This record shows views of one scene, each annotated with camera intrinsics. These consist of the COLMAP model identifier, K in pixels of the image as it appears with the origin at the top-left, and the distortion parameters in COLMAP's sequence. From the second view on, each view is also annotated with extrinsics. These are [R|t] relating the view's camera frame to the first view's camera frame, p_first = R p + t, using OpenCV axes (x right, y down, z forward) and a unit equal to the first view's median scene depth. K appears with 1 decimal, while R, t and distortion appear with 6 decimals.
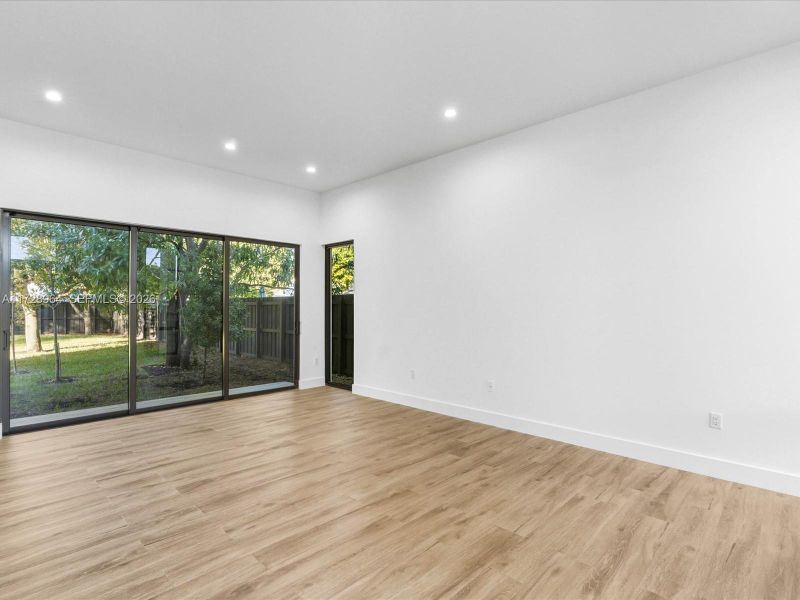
lens RADIAL K [[405.8, 0, 395.3], [0, 405.8, 310.4], [0, 0, 1]] dist [-0.000099, 0.001289]
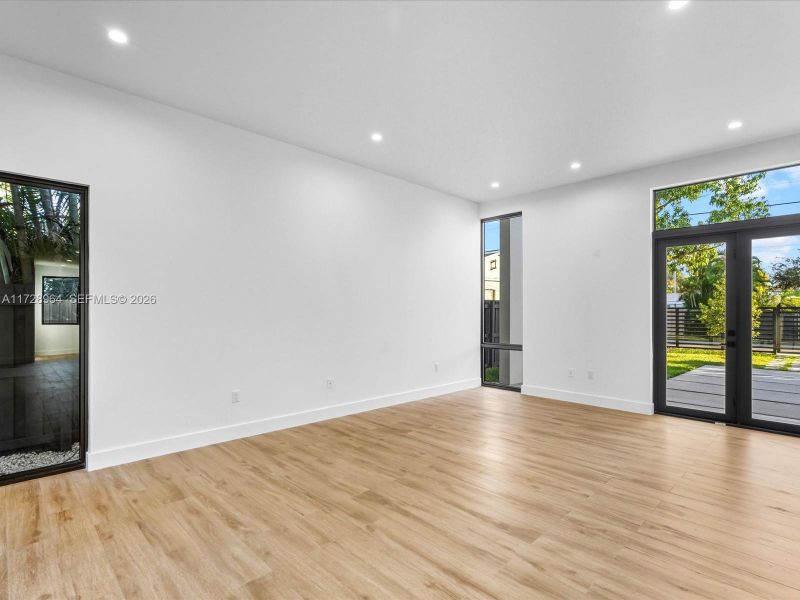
lens RADIAL K [[405.8, 0, 395.3], [0, 405.8, 310.4], [0, 0, 1]] dist [-0.000099, 0.001289]
pose [[0.040113, 0.002122, 0.999193, -1.091186], [0.004754, 0.999986, -0.002314, -0.006629], [-0.999184, 0.004843, 0.040102, 1.007148]]
